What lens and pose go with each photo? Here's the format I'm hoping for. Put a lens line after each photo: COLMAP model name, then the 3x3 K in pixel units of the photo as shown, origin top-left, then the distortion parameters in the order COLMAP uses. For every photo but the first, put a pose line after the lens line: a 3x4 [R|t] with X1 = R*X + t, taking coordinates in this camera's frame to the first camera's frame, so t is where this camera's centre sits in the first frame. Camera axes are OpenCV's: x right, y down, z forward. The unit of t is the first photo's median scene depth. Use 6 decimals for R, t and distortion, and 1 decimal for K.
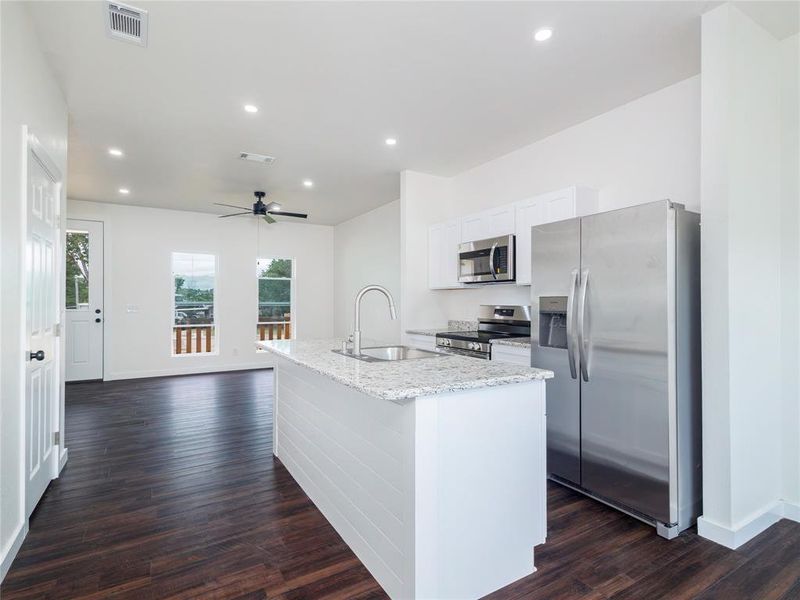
lens RADIAL K [[410.5, 0, 400.0], [0, 410.5, 300.0], [0, 0, 1]] dist [0.009628, -0.000260]
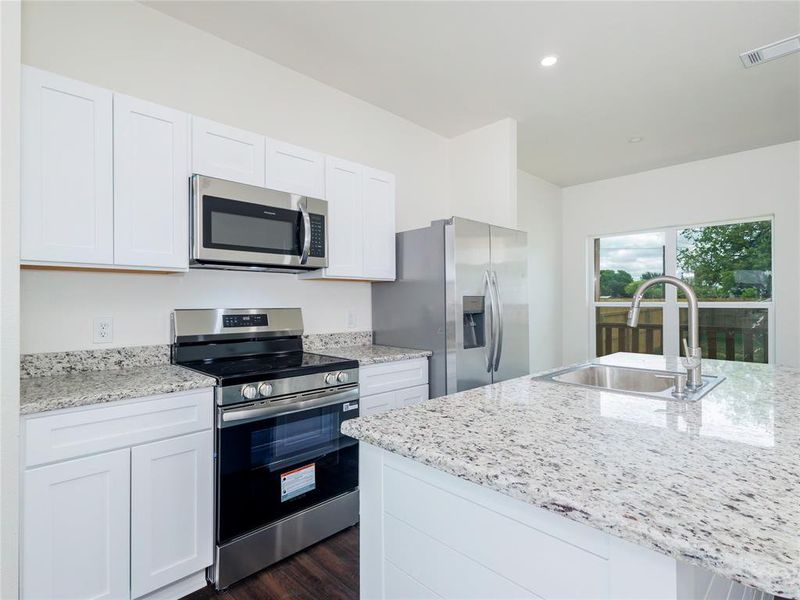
lens RADIAL K [[410.5, 0, 400.0], [0, 410.5, 300.0], [0, 0, 1]] dist [0.009628, -0.000260]
pose [[-0.231862, -0.002279, 0.972746, -0.514249], [-0.004295, 0.999990, 0.001319, -0.000078], [-0.972739, -0.003872, -0.231869, 1.341087]]
